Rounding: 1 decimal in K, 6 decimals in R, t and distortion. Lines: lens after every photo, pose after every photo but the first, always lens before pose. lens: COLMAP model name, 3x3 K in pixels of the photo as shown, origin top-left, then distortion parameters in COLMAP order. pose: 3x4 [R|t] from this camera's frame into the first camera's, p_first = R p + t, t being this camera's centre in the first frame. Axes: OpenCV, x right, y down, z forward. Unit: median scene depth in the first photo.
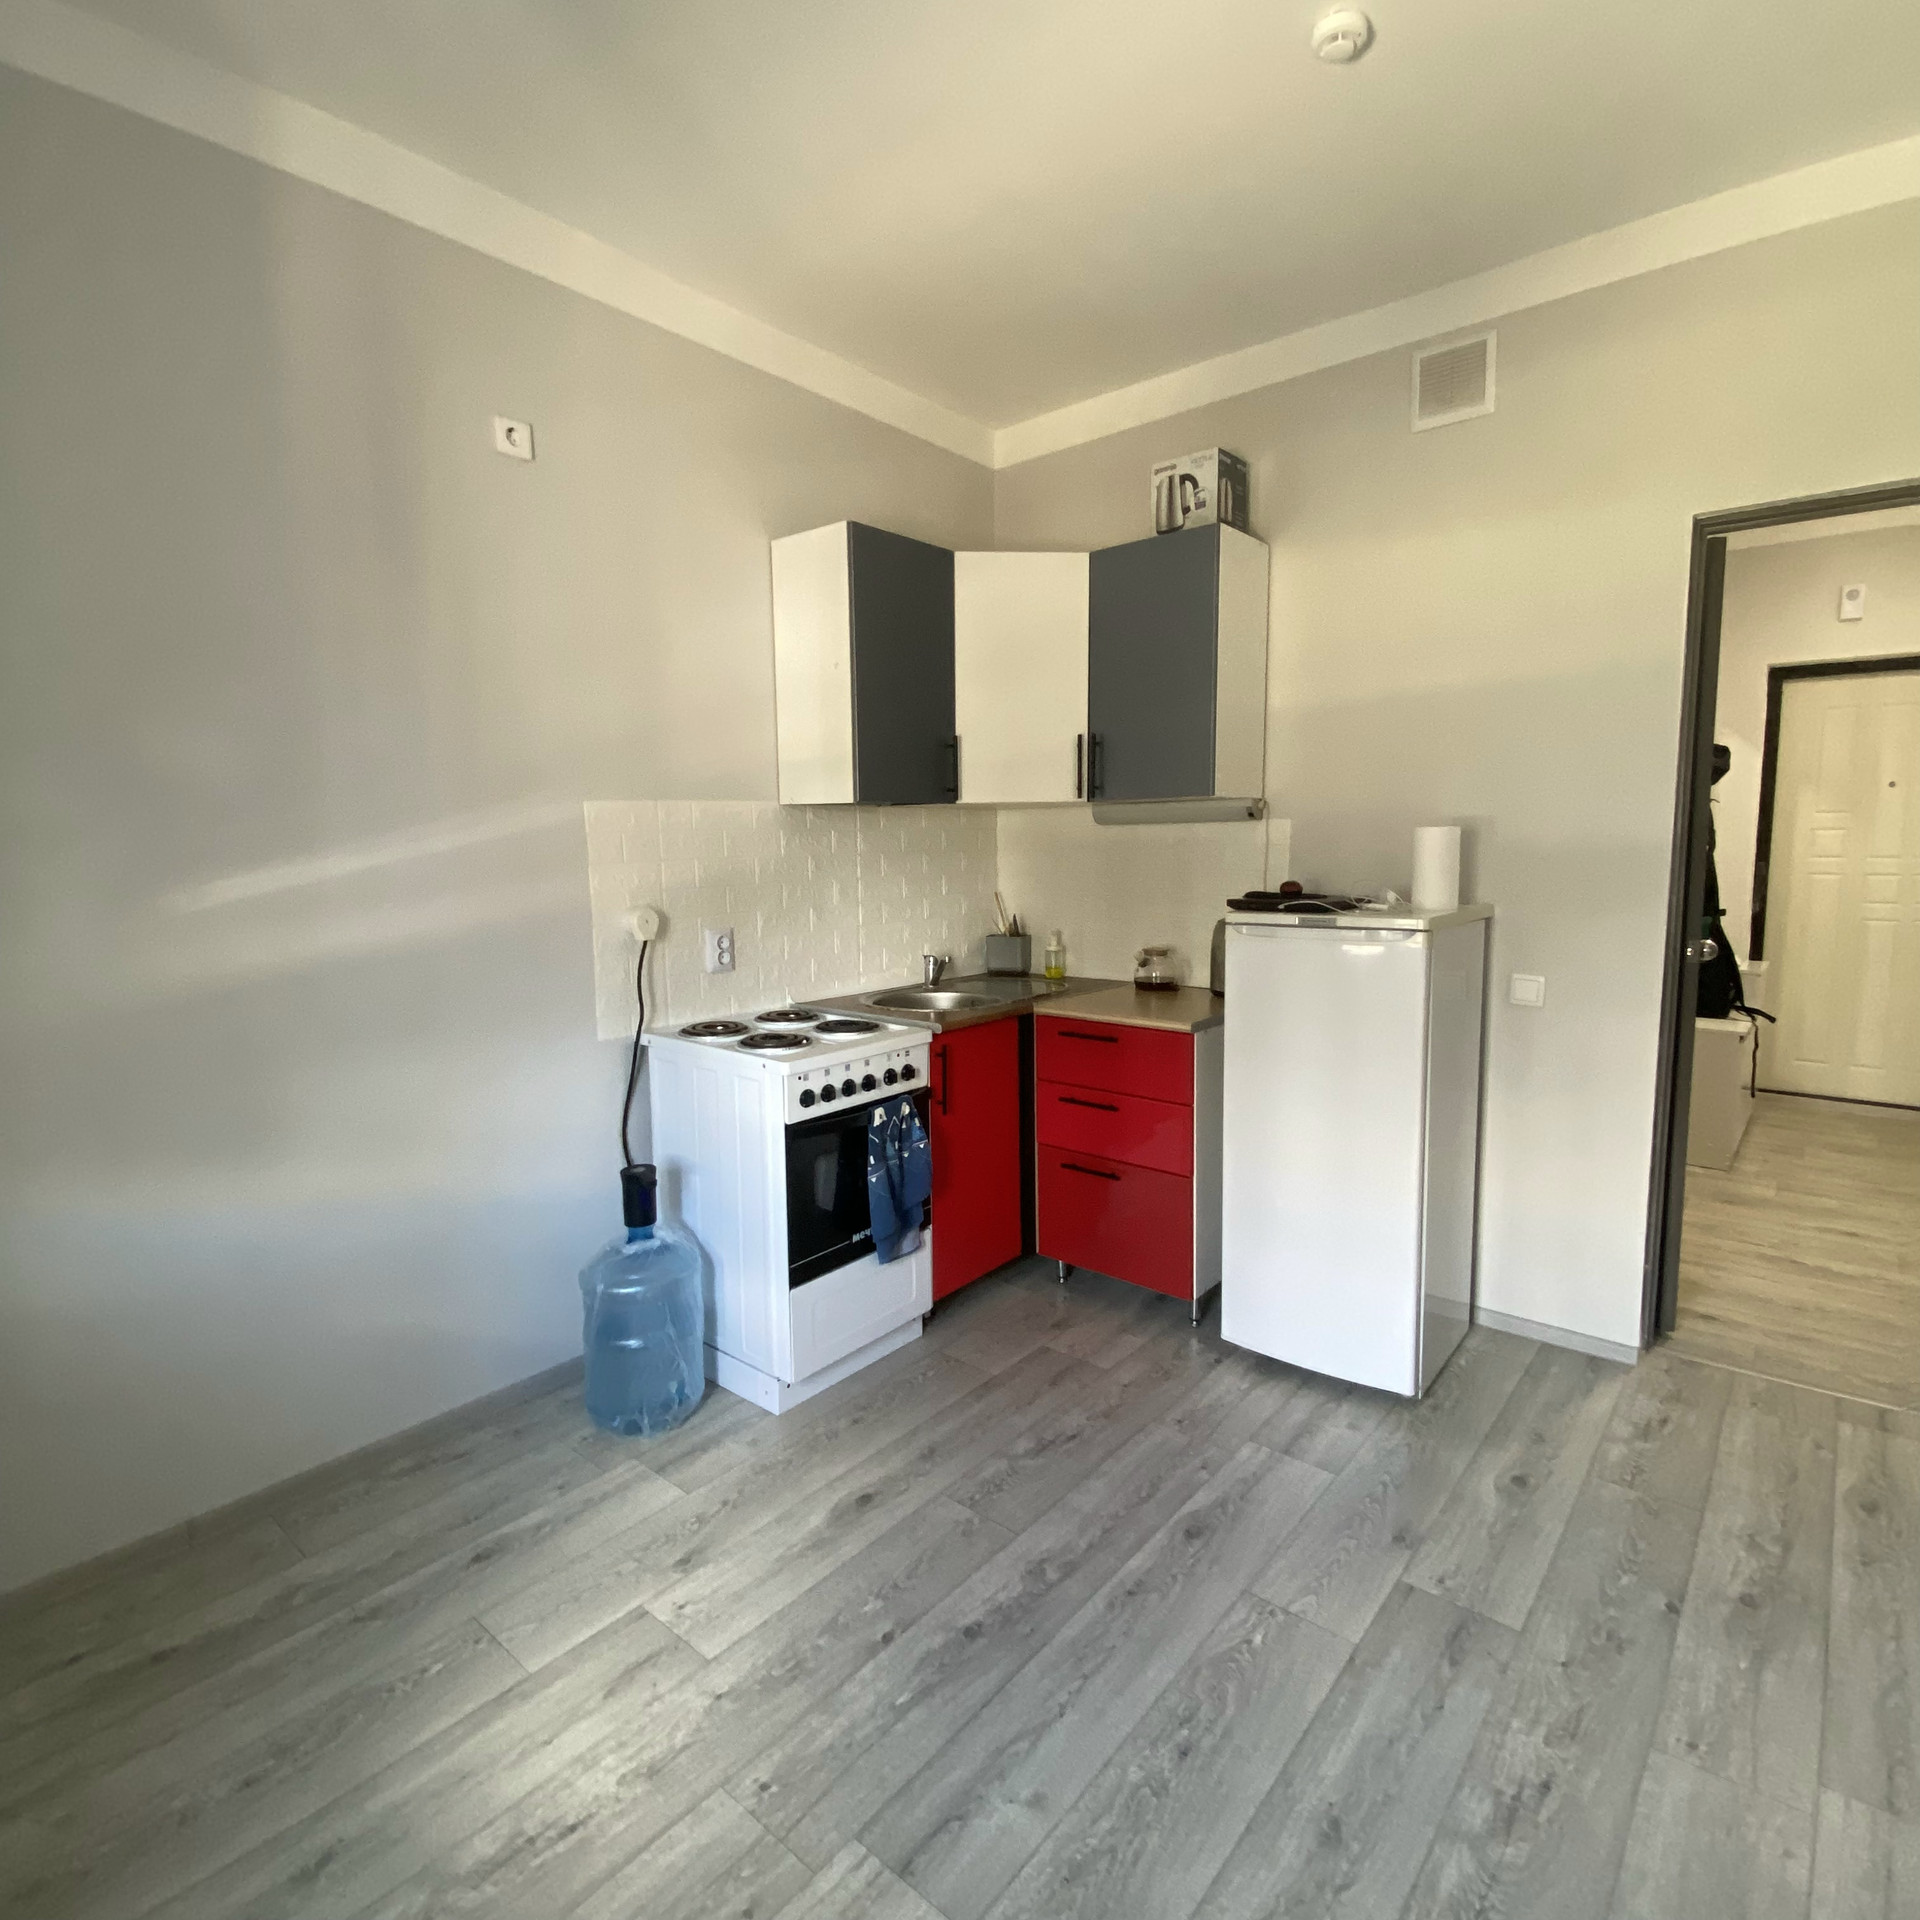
lens RADIAL K [[1032.4, 0, 960.0], [0, 1032.4, 960.0], [0, 0, 1]] dist [0.003971, -0.019200]
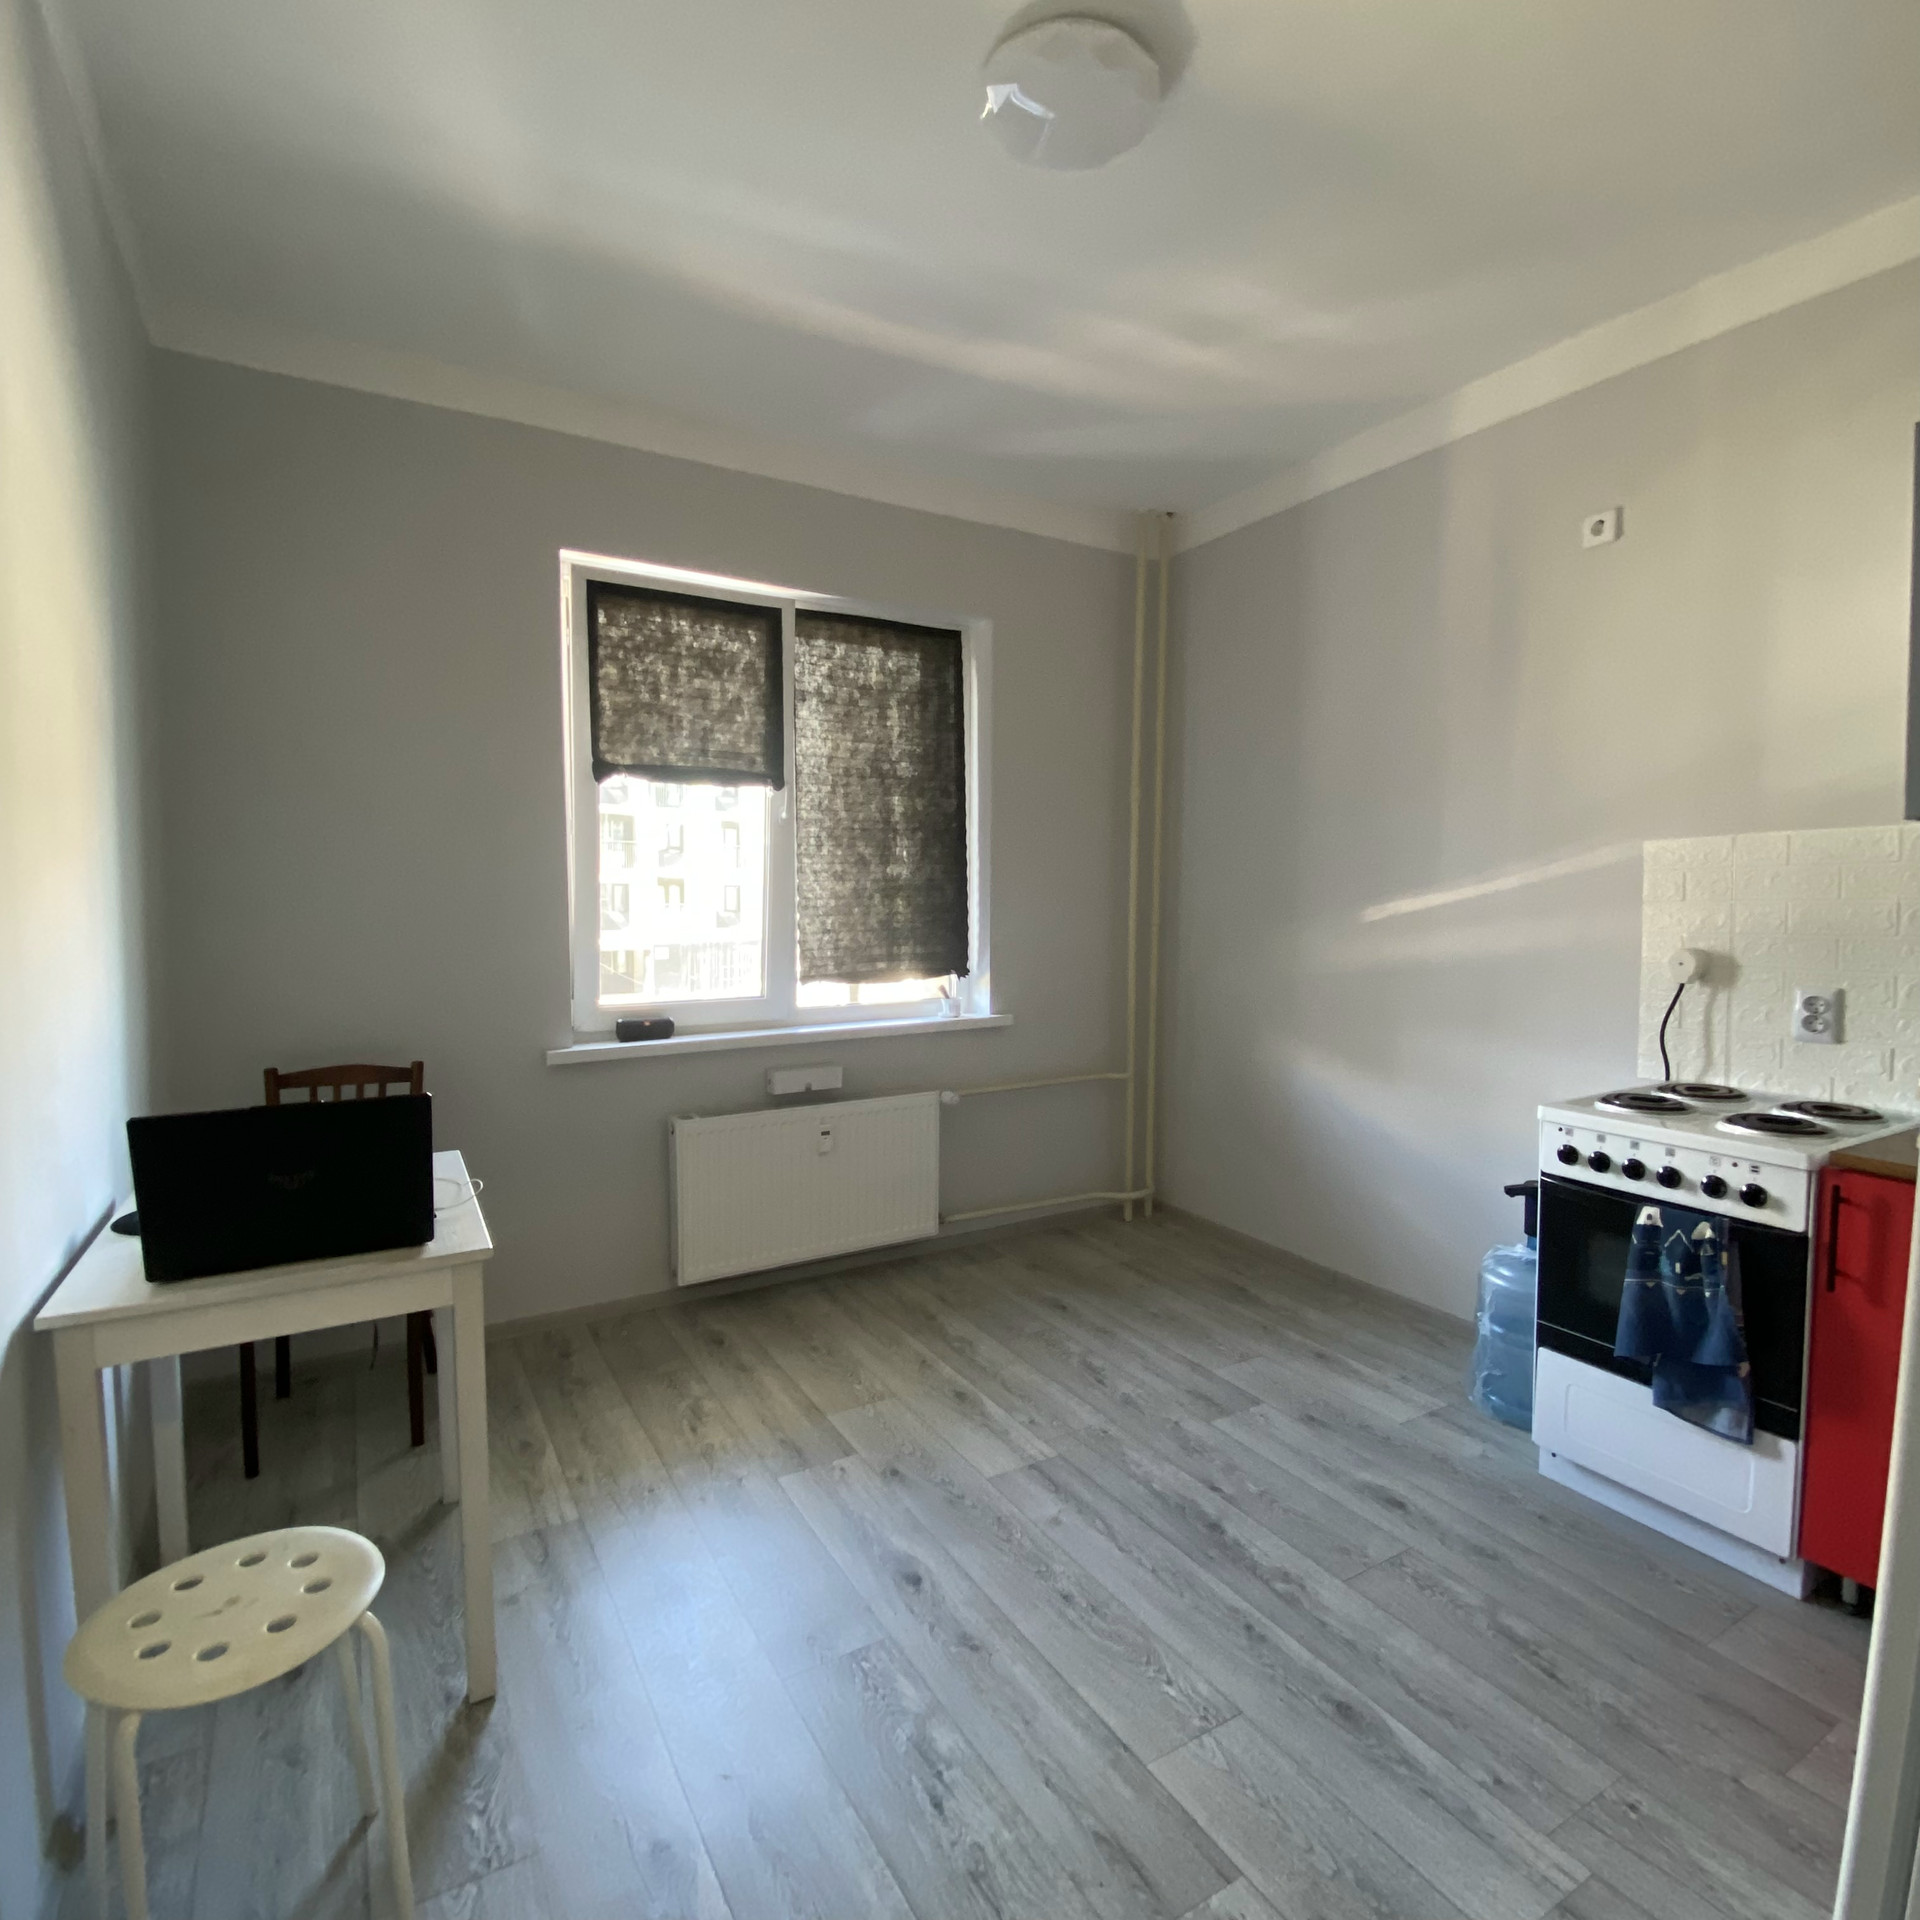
lens RADIAL K [[1032.4, 0, 960.0], [0, 1032.4, 960.0], [0, 0, 1]] dist [0.003971, -0.019200]
pose [[-0.326348, 0.078227, -0.942007, 1.044846], [-0.104432, 0.987485, 0.118182, -0.108694], [0.939463, 0.136944, -0.314094, 0.870196]]
